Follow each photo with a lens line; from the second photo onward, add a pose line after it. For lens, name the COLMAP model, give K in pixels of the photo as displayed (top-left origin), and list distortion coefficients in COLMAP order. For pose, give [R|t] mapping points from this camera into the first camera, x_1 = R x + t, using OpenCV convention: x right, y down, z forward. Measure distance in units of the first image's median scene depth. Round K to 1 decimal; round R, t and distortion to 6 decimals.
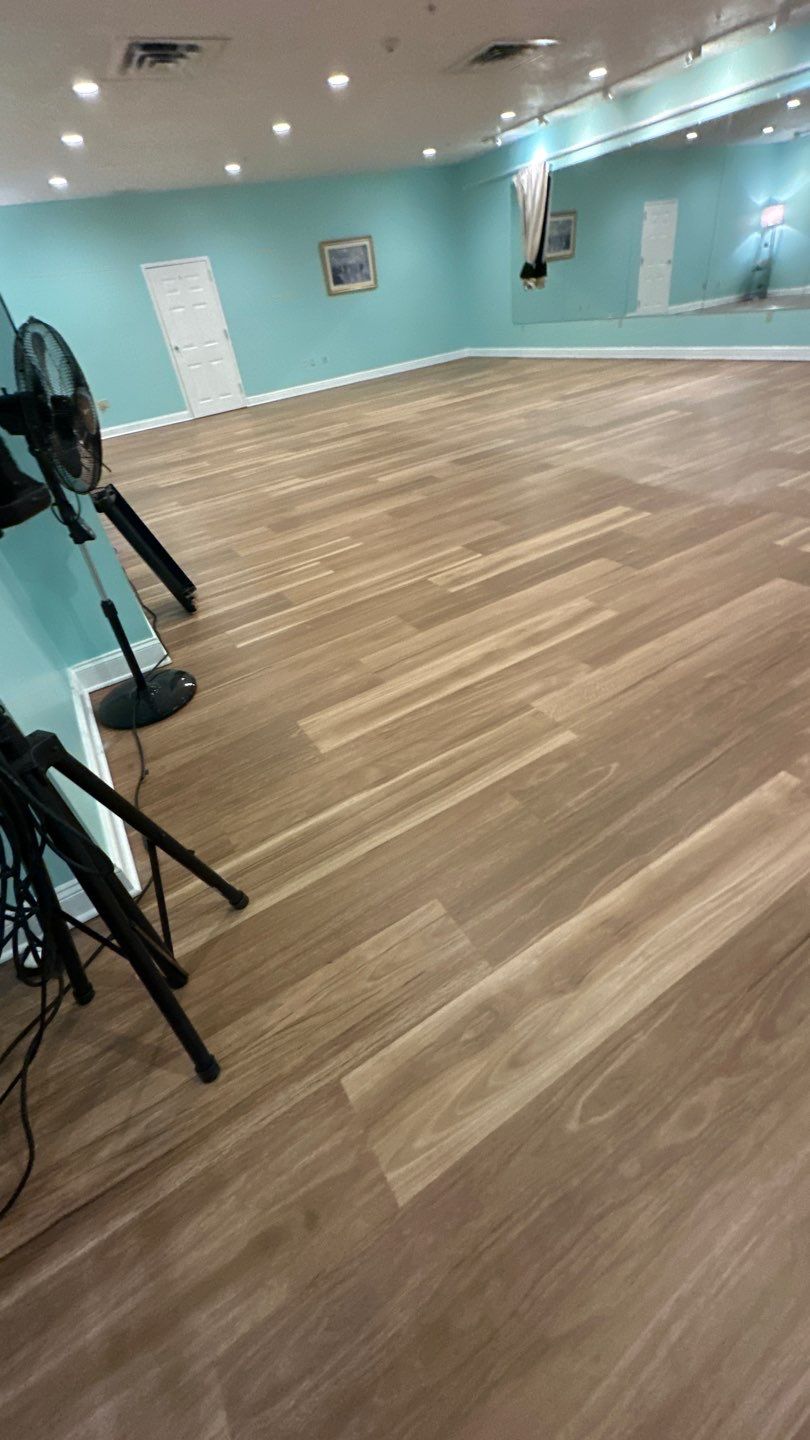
lens RADIAL K [[573.4, 0, 406.7], [0, 573.4, 718.4], [0, 0, 1]] dist [-0.002841, 0.000698]
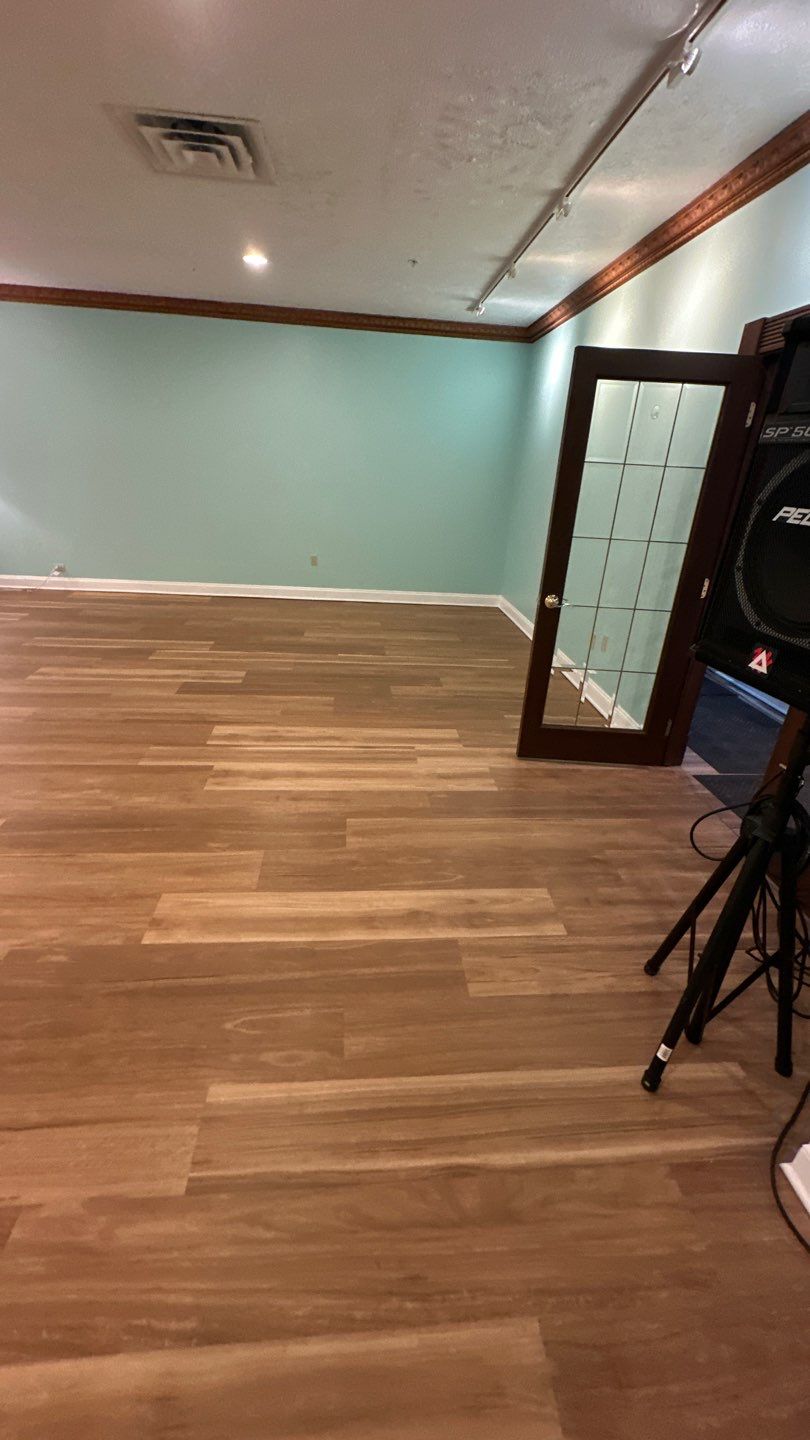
lens RADIAL K [[579.2, 0, 405.5], [0, 579.2, 707.0], [0, 0, 1]] dist [-0.001054, 0.000115]
pose [[-0.893520, -0.099132, 0.437943, -0.121788], [0.316511, 0.552766, 0.770890, -0.406650], [-0.318500, 0.827419, -0.462531, 0.449060]]
